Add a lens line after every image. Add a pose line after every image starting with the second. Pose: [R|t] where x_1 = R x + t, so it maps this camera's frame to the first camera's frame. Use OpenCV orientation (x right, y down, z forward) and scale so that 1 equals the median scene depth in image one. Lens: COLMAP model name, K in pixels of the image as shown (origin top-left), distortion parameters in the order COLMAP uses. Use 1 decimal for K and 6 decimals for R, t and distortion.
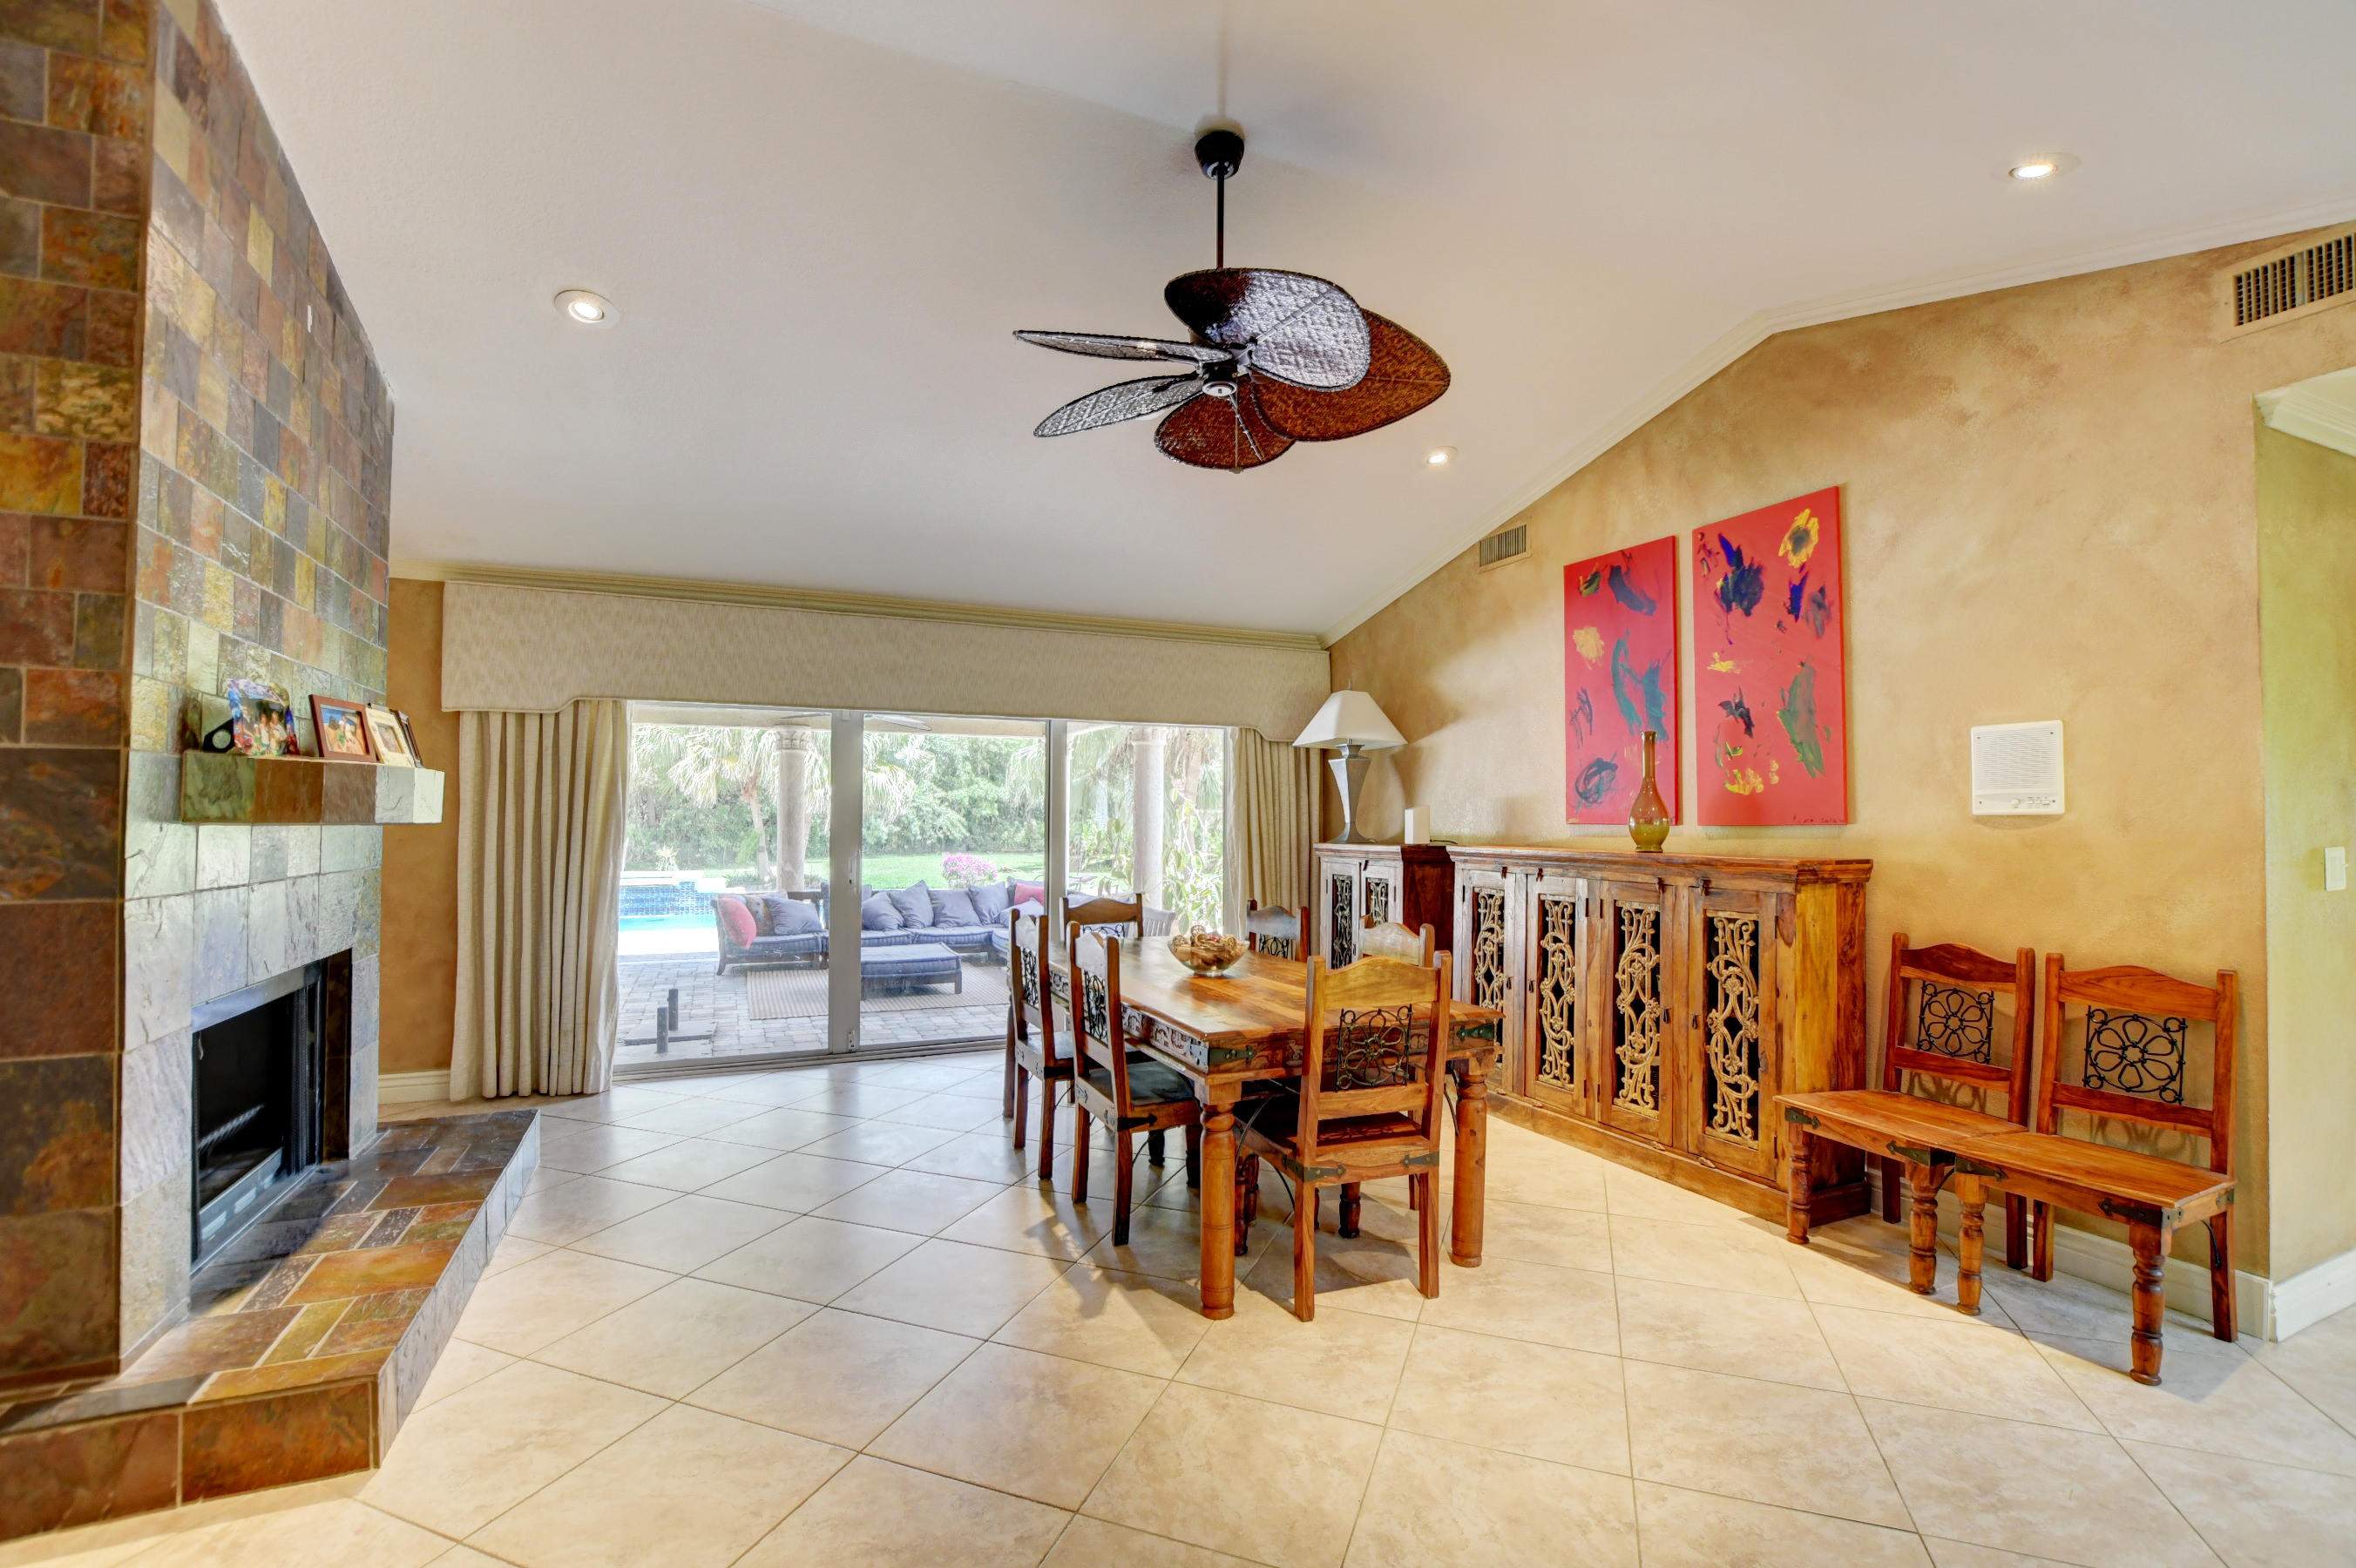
lens RADIAL K [[1035.3, 0, 1181.7], [0, 1035.3, 794.6], [0, 0, 1]] dist [-0.033602, 0.005087]
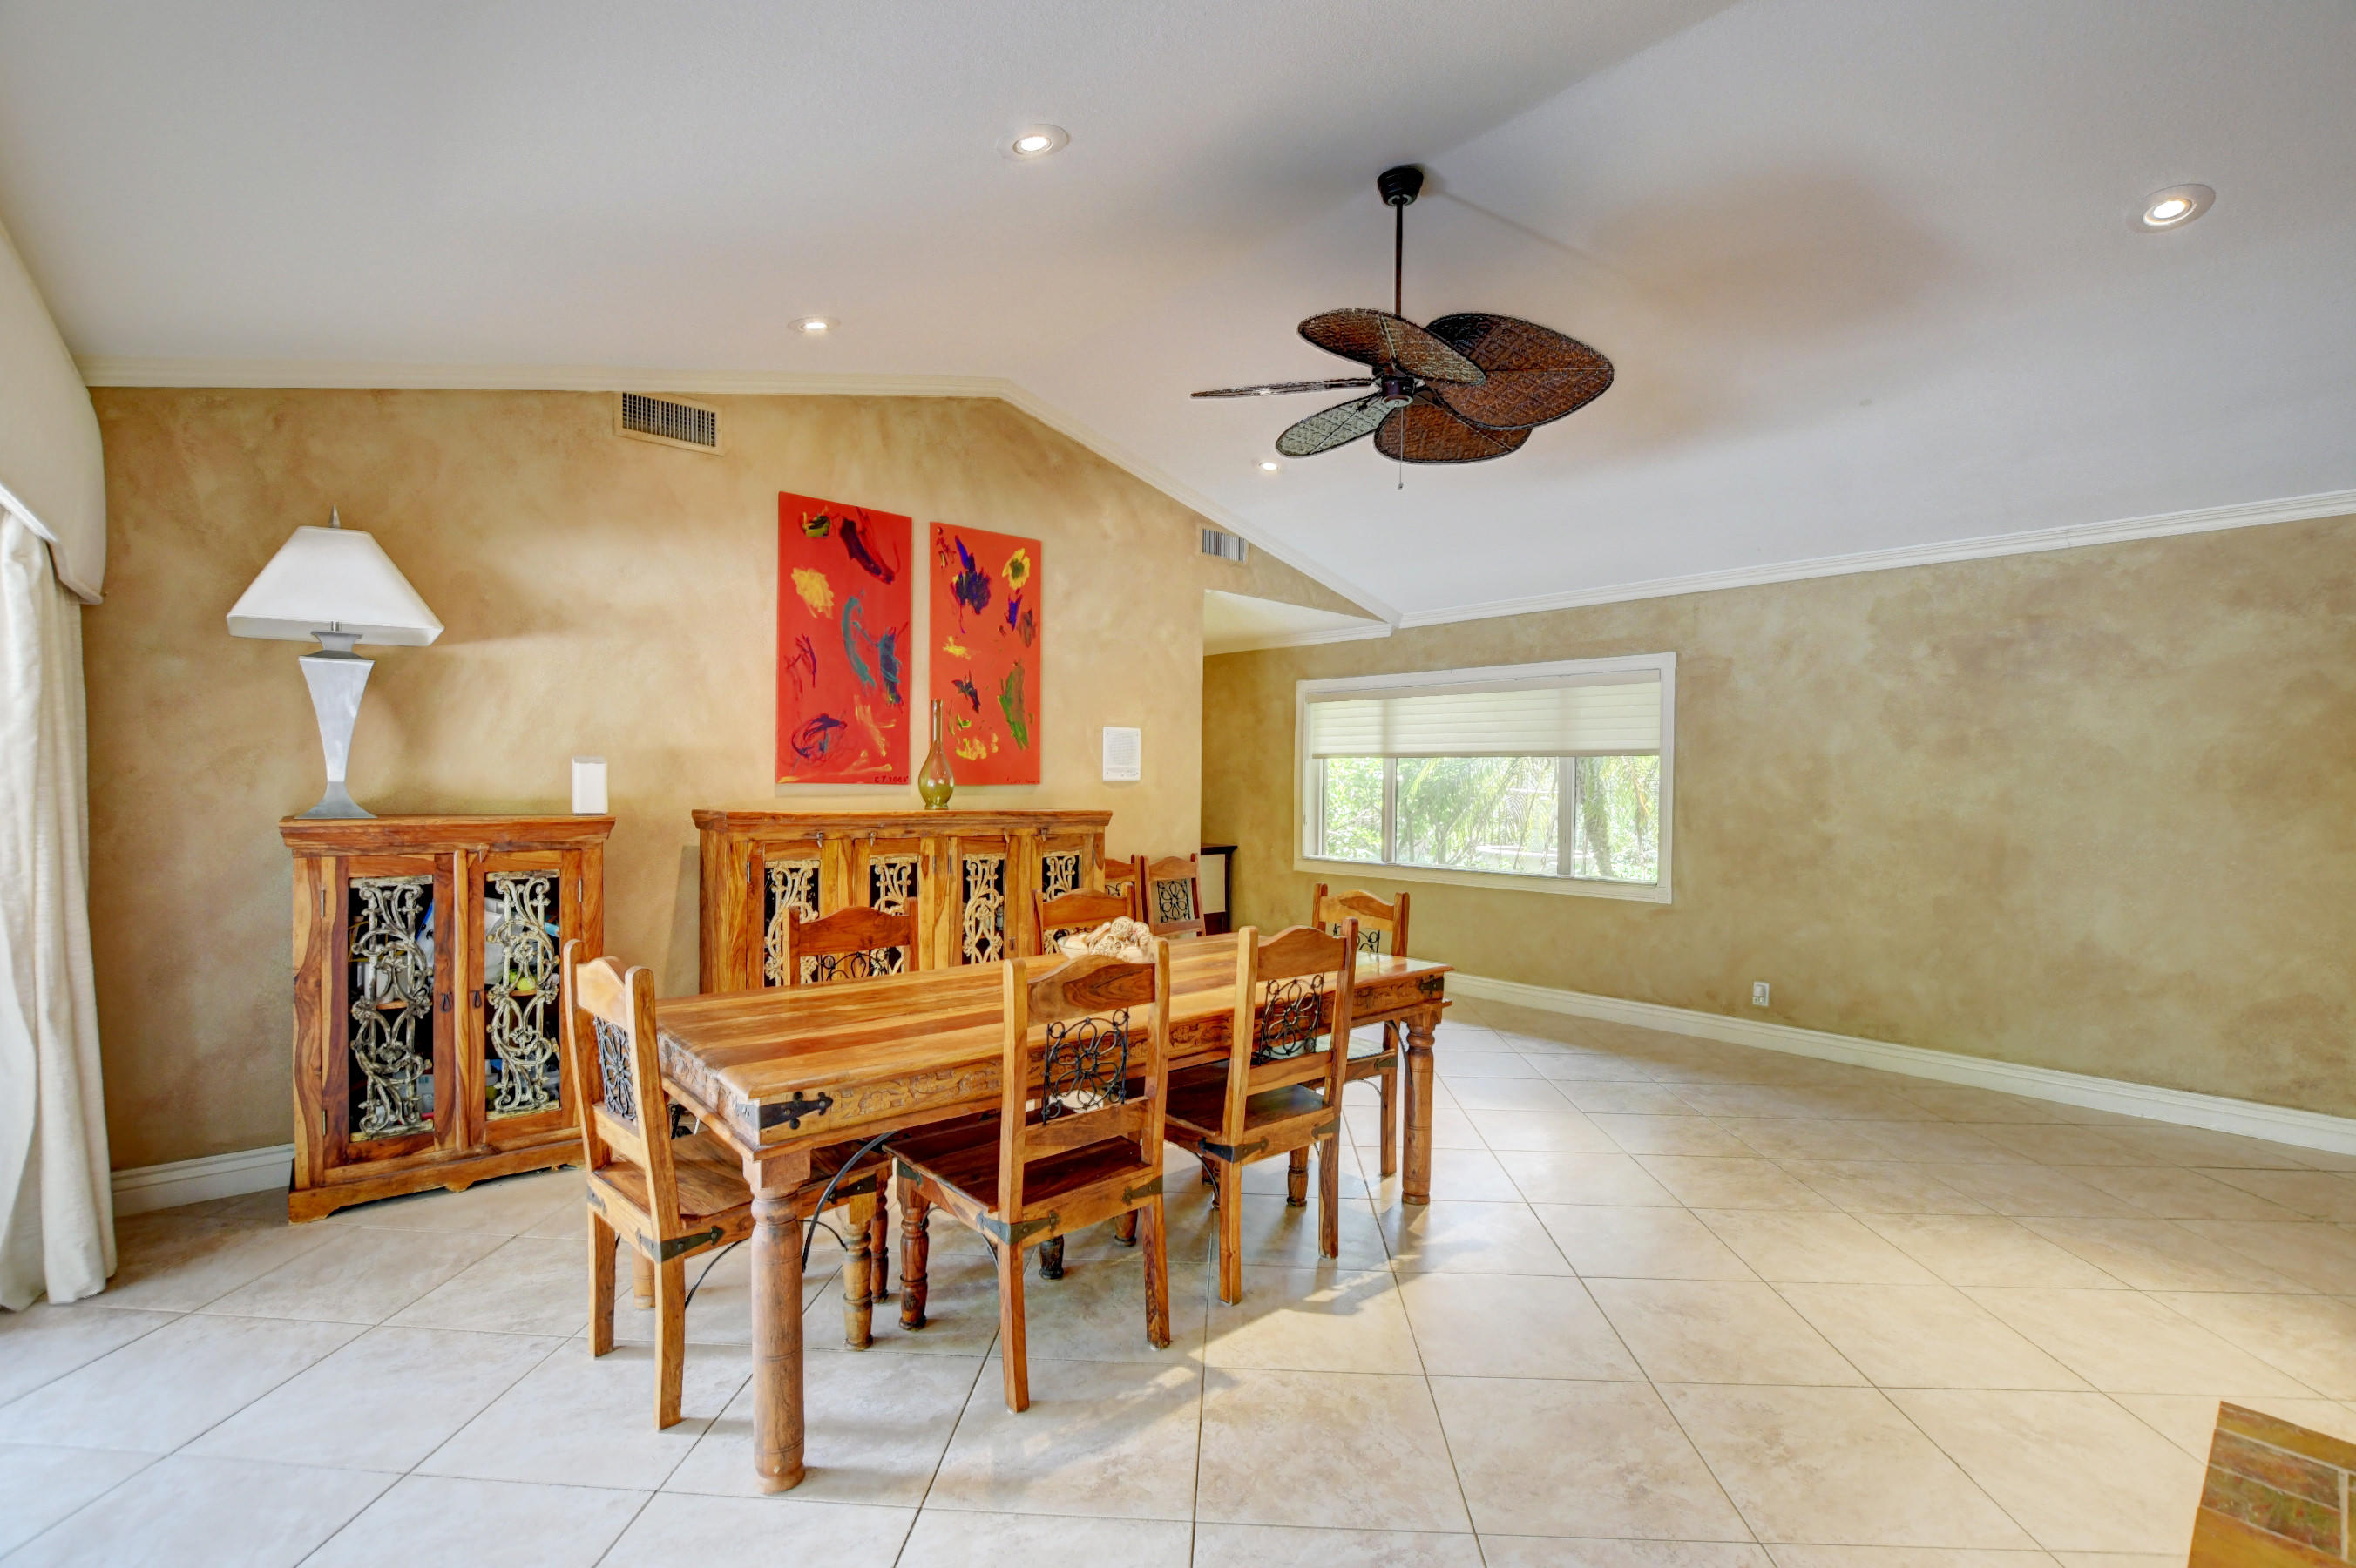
lens RADIAL K [[1035.3, 0, 1177.6], [0, 1035.3, 794.0], [0, 0, 1]] dist [-0.033602, 0.005087]
pose [[-0.297933, -0.018077, 0.954415, -0.736351], [-0.038357, 0.999240, 0.006952, 0.023743], [-0.953816, -0.034537, -0.298400, 1.185001]]
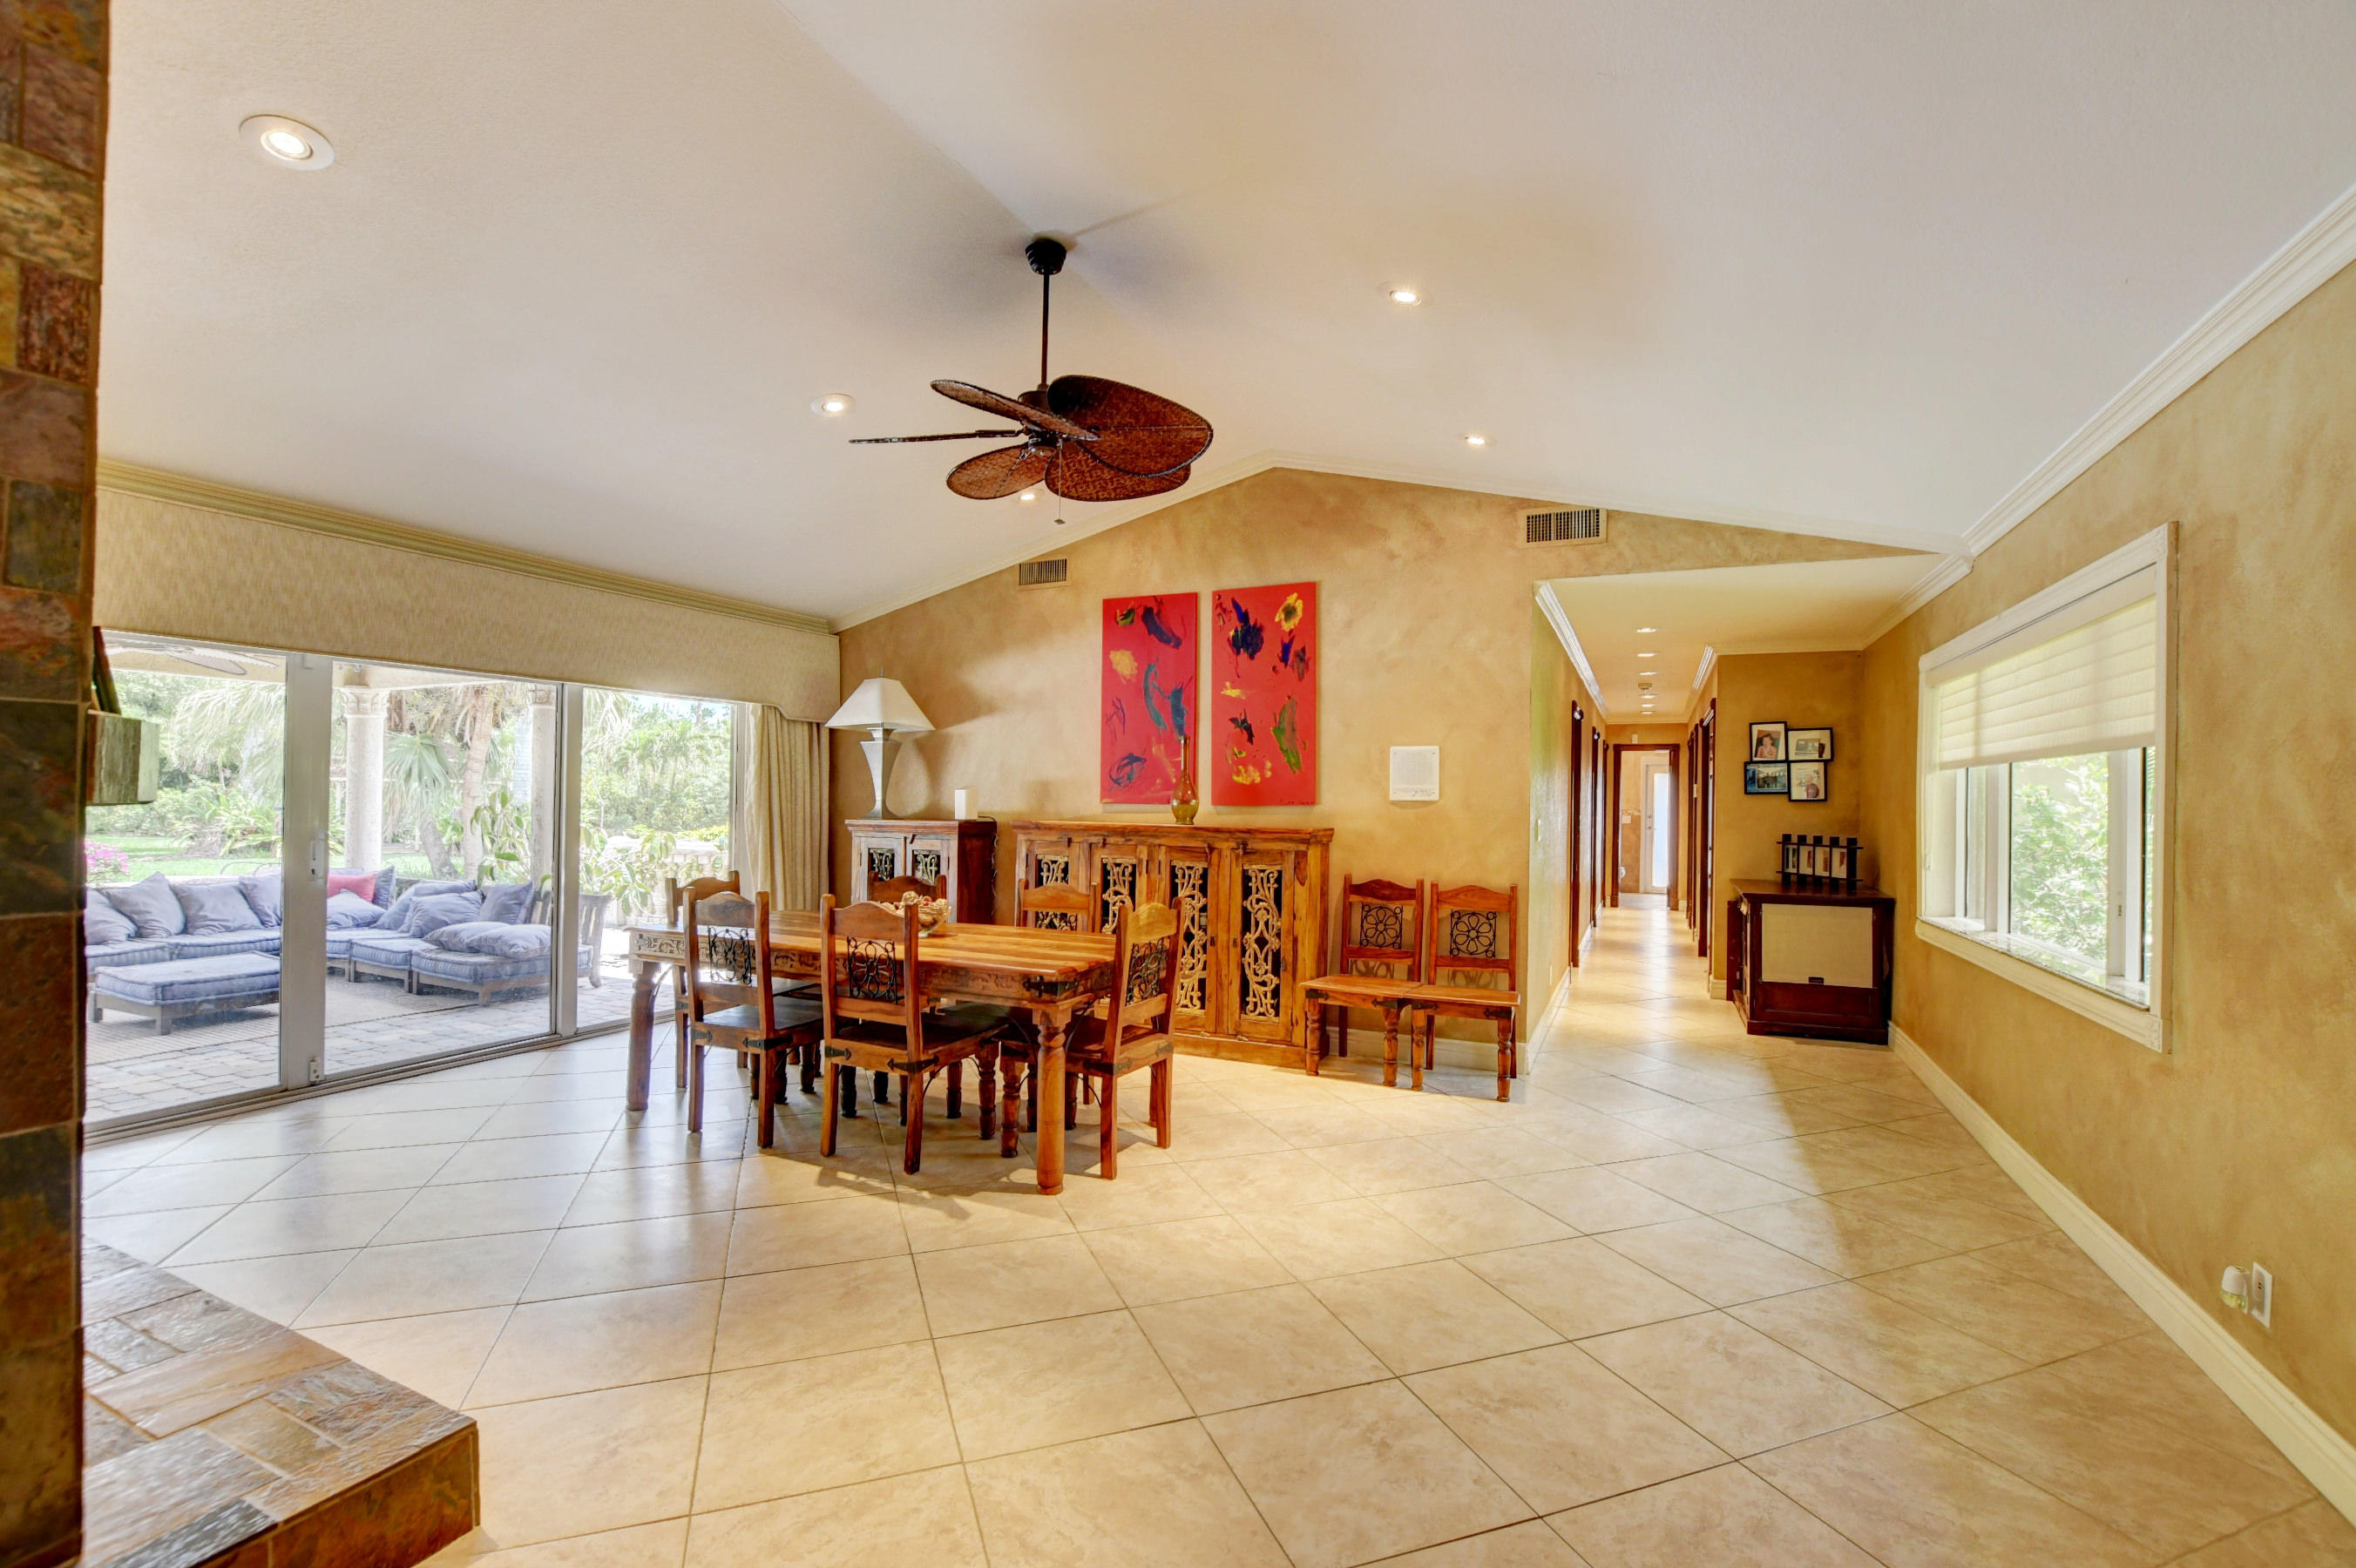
lens RADIAL K [[1035.3, 0, 1181.7], [0, 1035.3, 797.1], [0, 0, 1]] dist [-0.033602, 0.005087]
pose [[0.755582, 0.006915, 0.655017, -0.490027], [-0.025241, 0.999509, 0.018566, -0.006470], [-0.654567, -0.030561, 0.755386, -0.036929]]
